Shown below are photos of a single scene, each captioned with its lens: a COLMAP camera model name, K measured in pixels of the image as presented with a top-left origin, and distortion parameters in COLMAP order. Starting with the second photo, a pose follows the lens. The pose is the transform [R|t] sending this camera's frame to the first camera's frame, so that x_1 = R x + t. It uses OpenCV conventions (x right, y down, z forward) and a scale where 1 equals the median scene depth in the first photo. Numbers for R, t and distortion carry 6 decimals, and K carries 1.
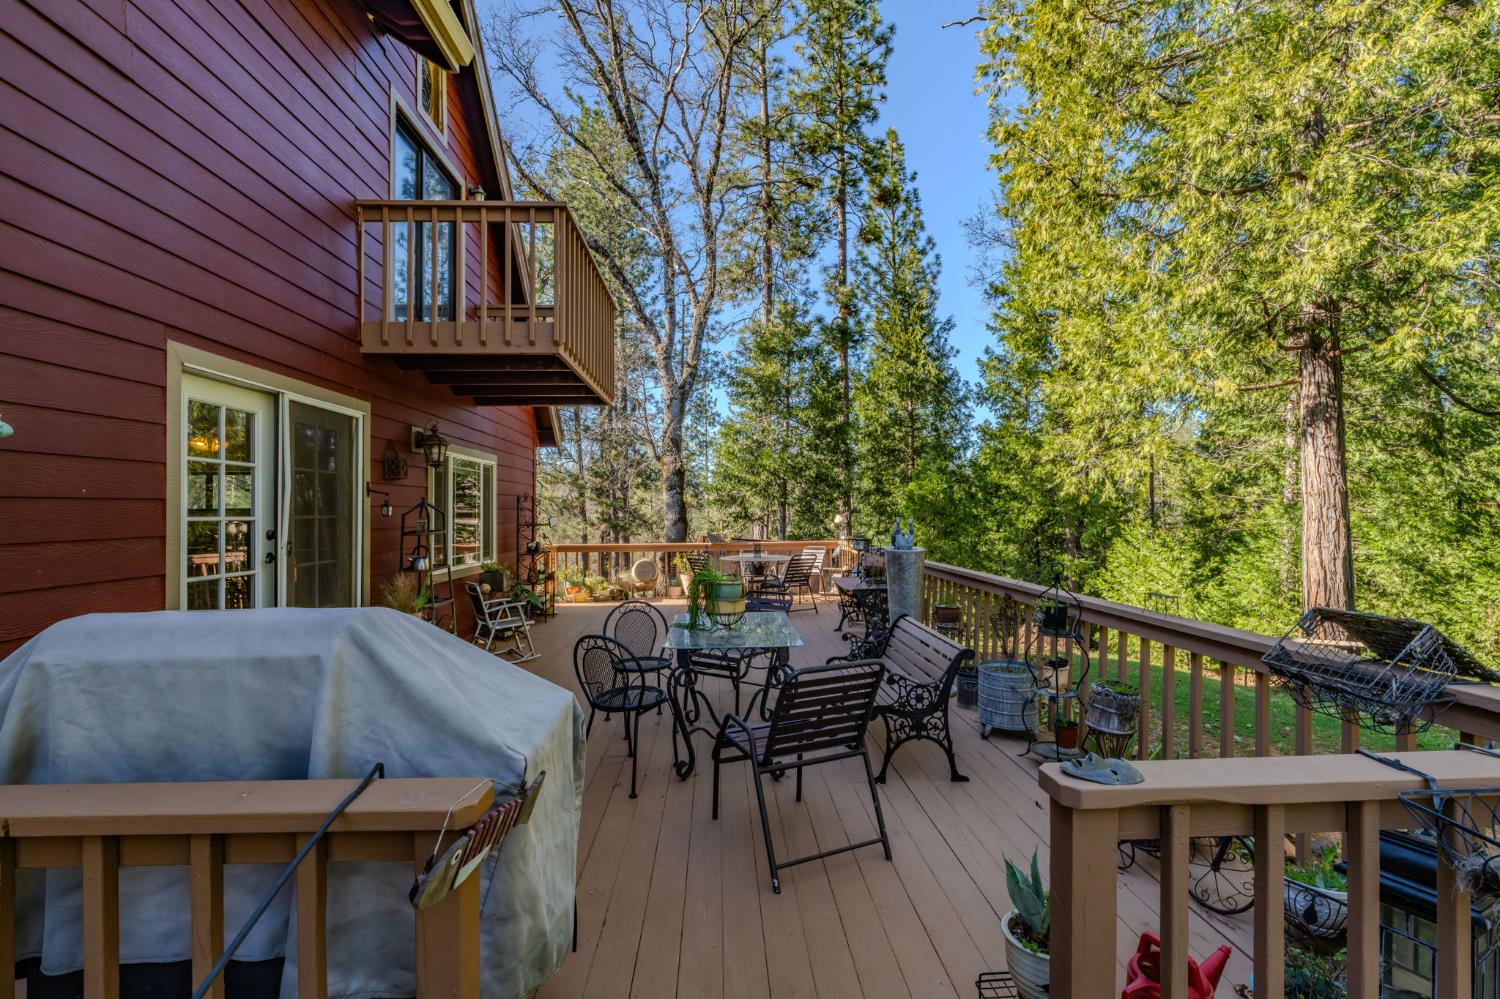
lens RADIAL K [[669.9, 0, 742.5], [0, 669.9, 495.4], [0, 0, 1]] dist [-0.004707, 0.001711]
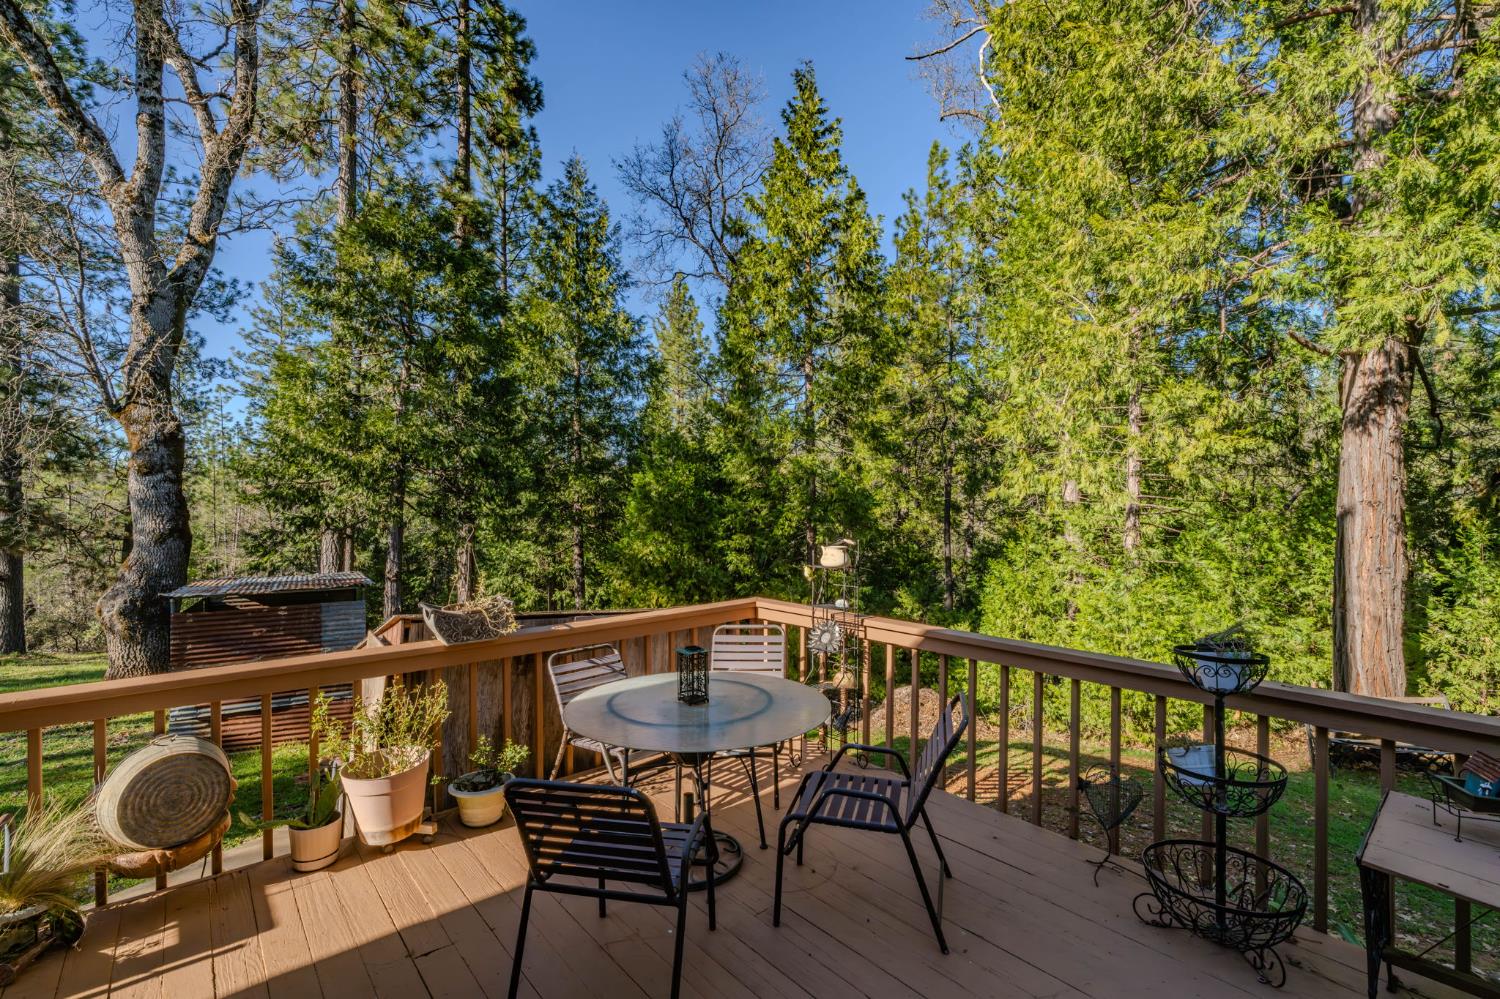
lens RADIAL K [[669.9, 0, 748.1], [0, 669.9, 494.6], [0, 0, 1]] dist [-0.004707, 0.001711]
pose [[0.787565, 0.009406, 0.616160, -0.058684], [-0.015183, 0.999876, 0.004143, -0.001000], [-0.616045, -0.012618, 0.787610, 0.306315]]
